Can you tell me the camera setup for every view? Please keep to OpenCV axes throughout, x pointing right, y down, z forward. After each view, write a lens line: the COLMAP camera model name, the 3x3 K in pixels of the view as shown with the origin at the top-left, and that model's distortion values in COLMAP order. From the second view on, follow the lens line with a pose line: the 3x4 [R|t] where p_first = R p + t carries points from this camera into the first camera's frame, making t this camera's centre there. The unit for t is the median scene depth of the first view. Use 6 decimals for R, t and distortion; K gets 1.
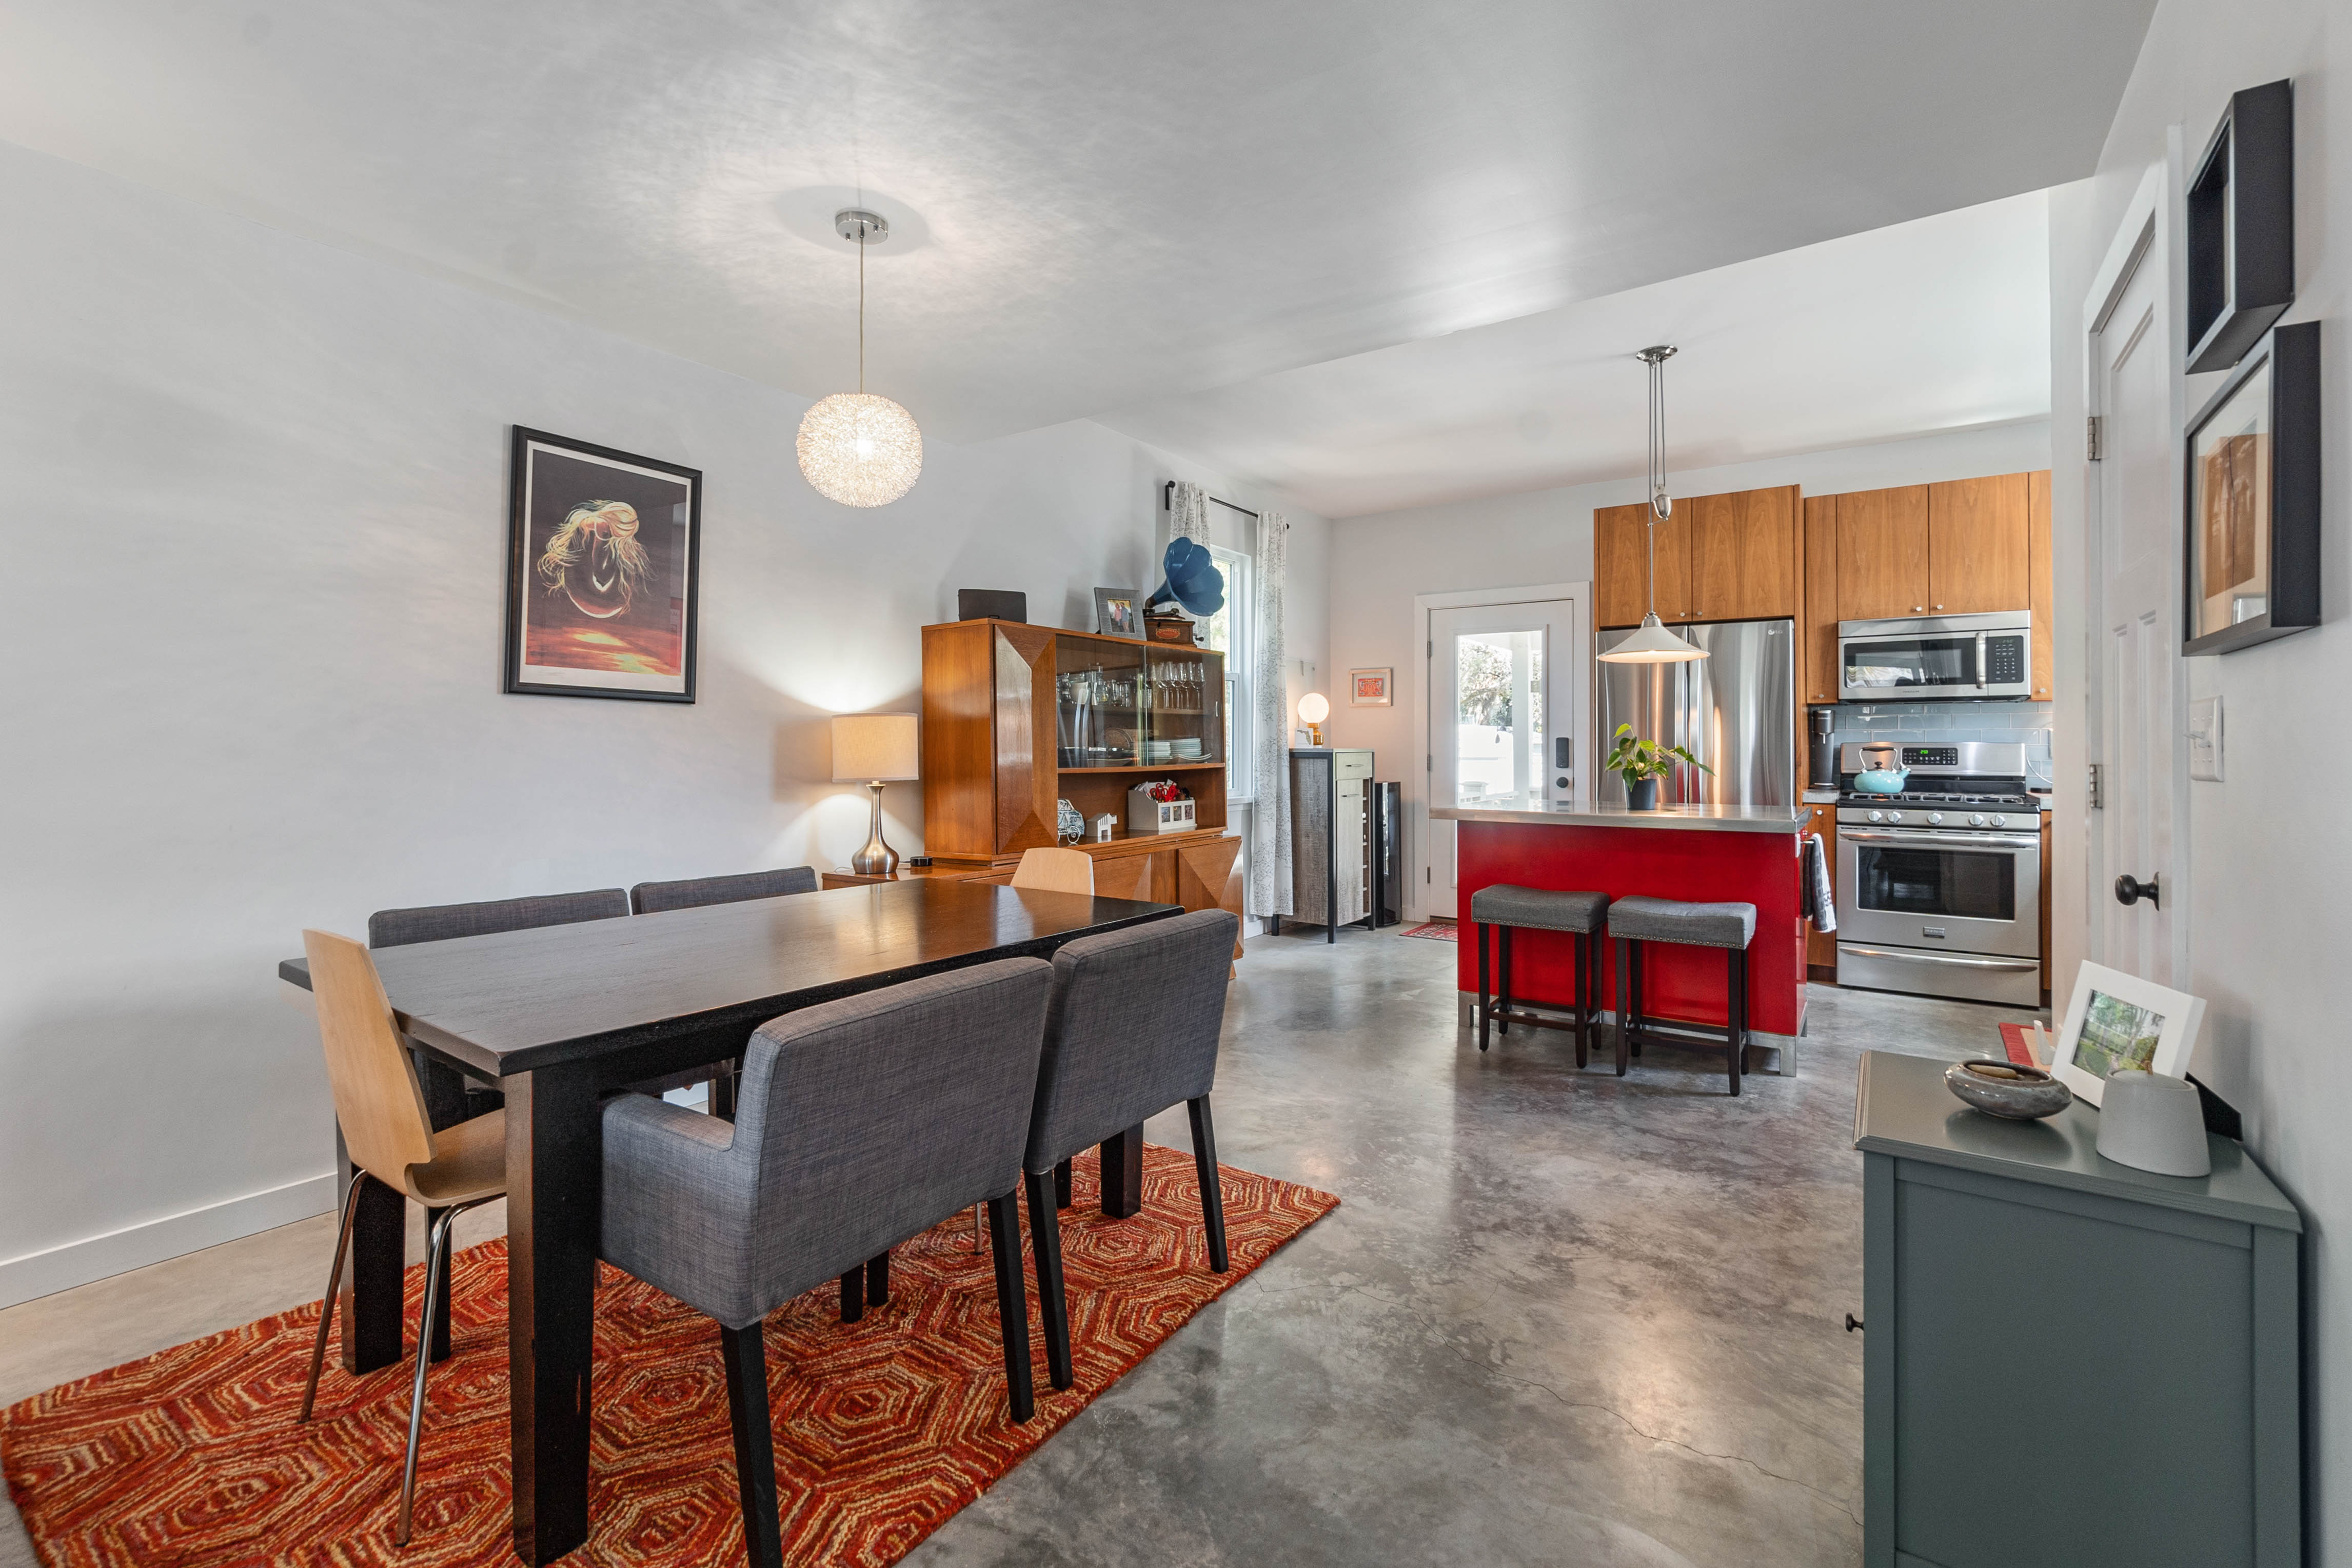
lens RADIAL K [[1031.3, 0, 1177.0], [0, 1031.3, 734.4], [0, 0, 1]] dist [0.004160, 0.000114]
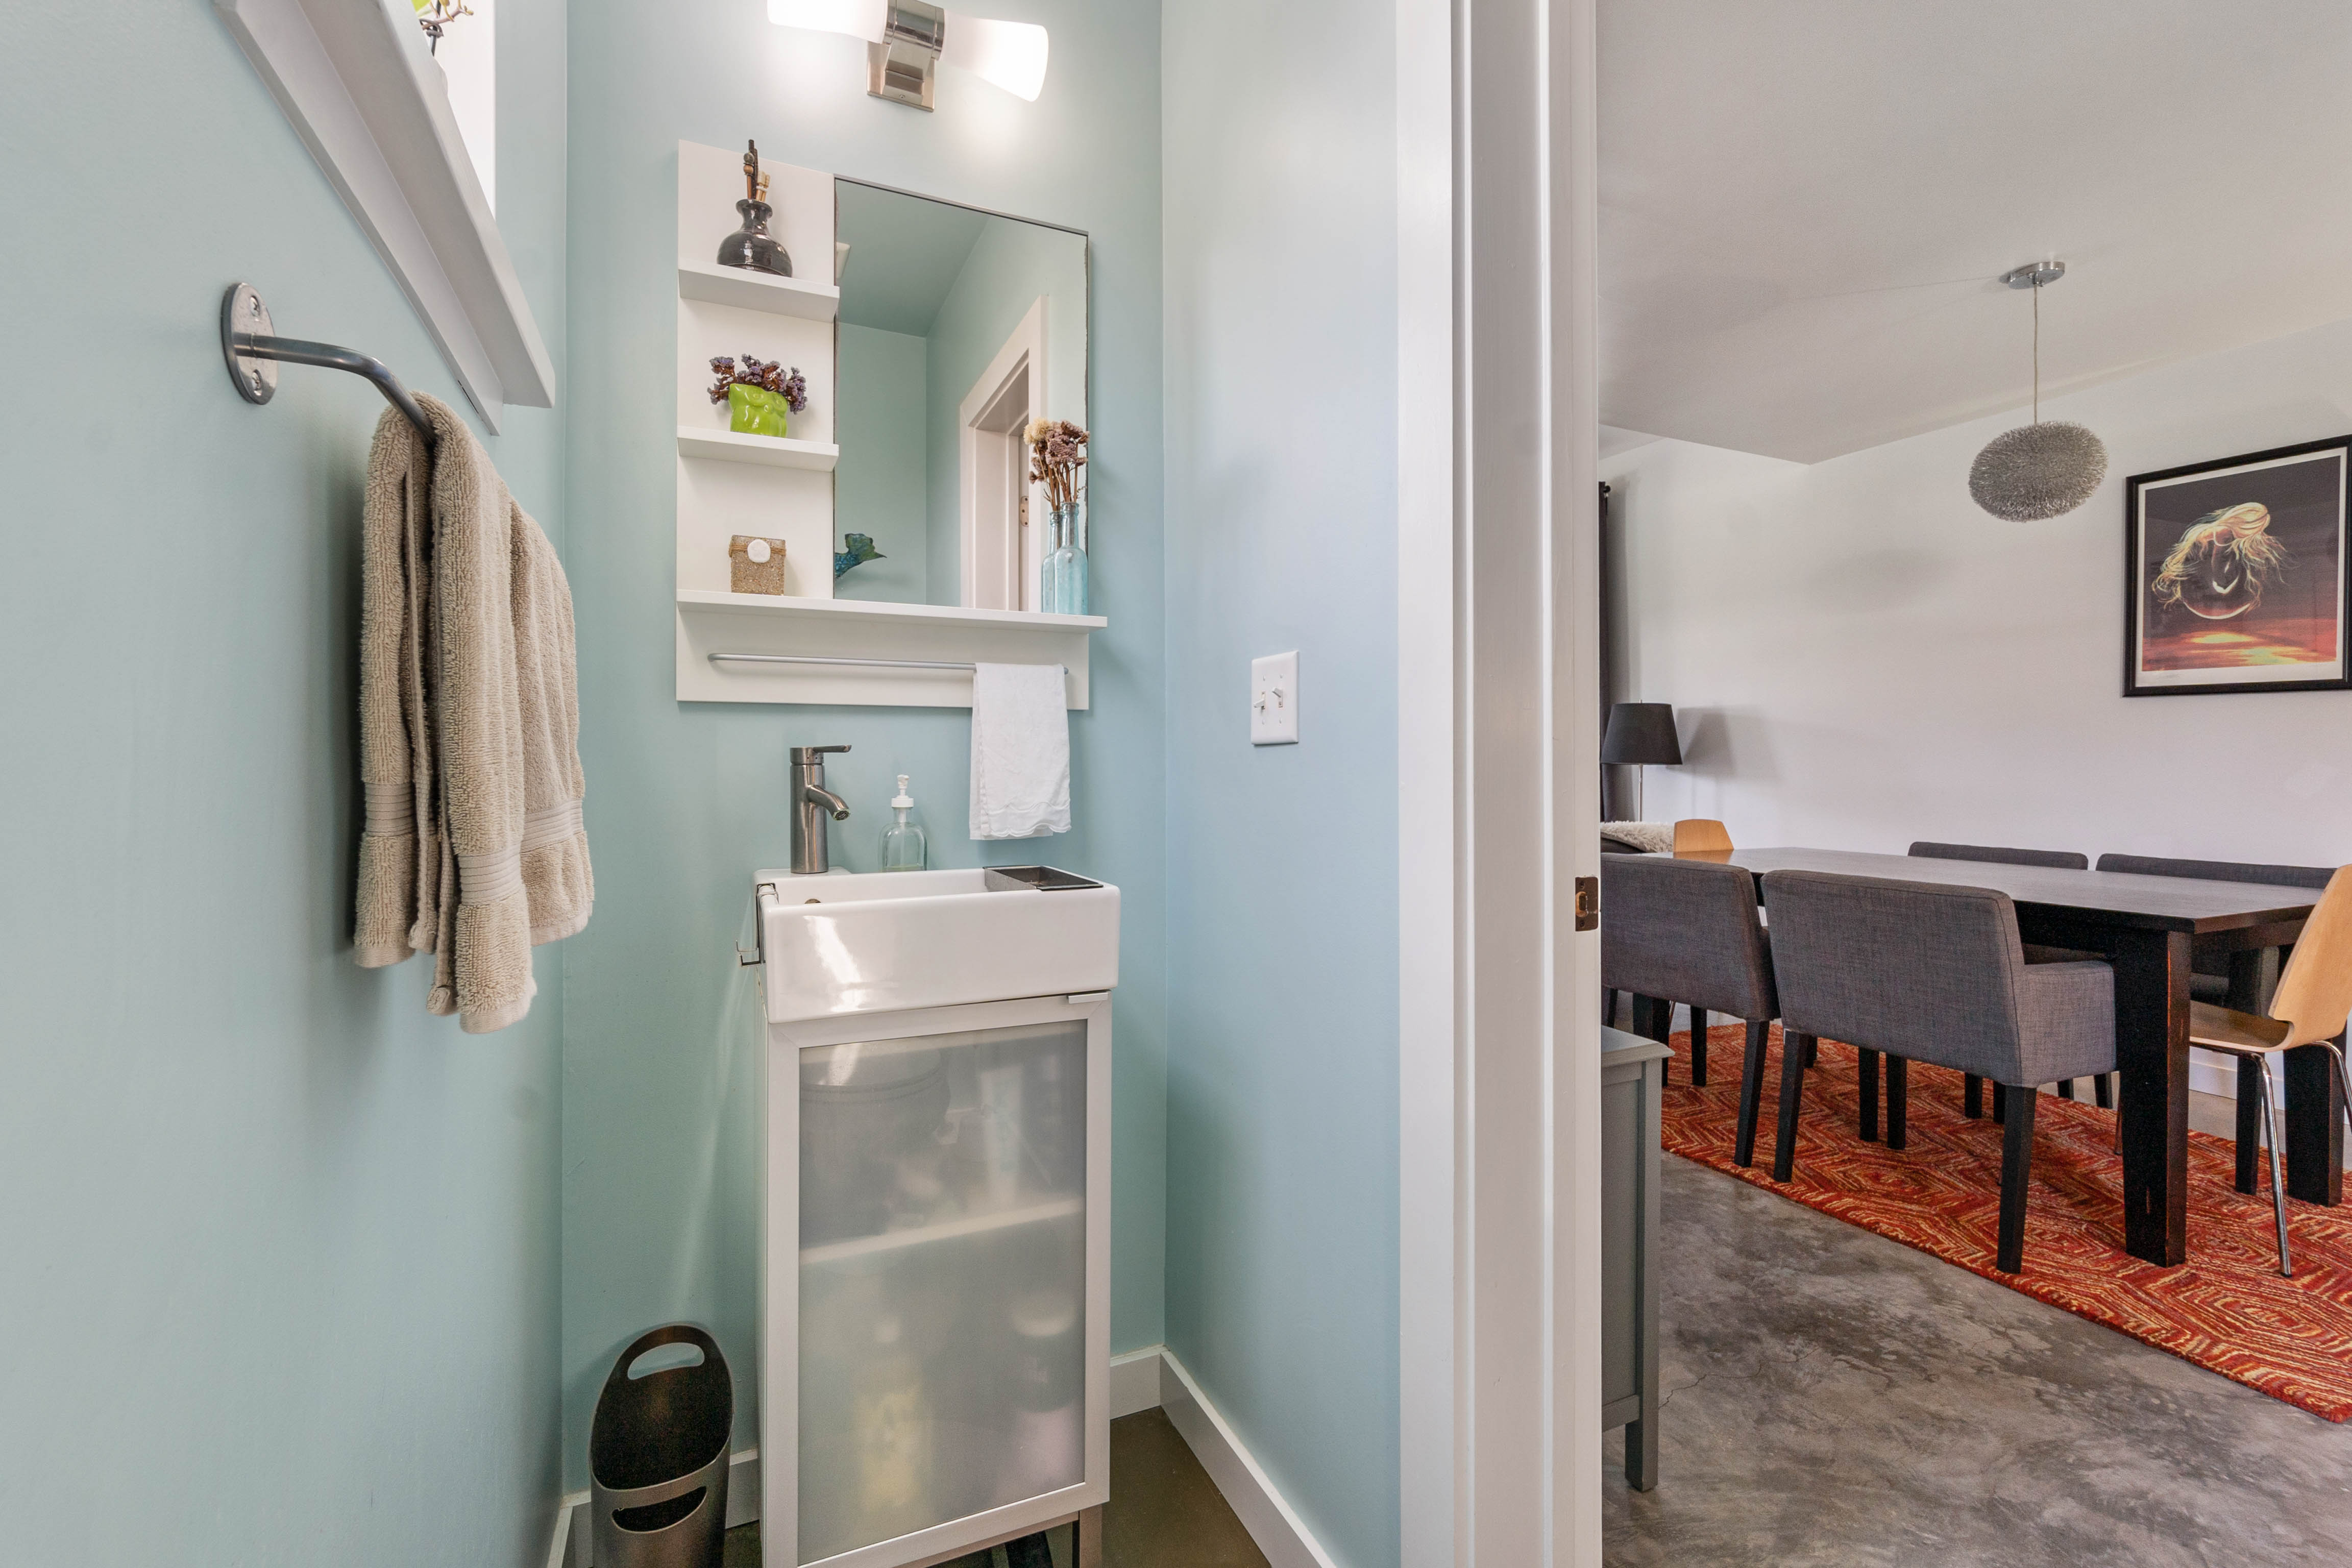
lens RADIAL K [[1022.4, 0, 1174.9], [0, 1022.4, 751.0], [0, 0, 1]] dist [-0.007819, 0.000179]
pose [[-0.510316, -0.010880, -0.859918, 0.964958], [0.004202, 0.999876, -0.015145, 0.038687], [0.859977, -0.011342, -0.510207, 0.639080]]
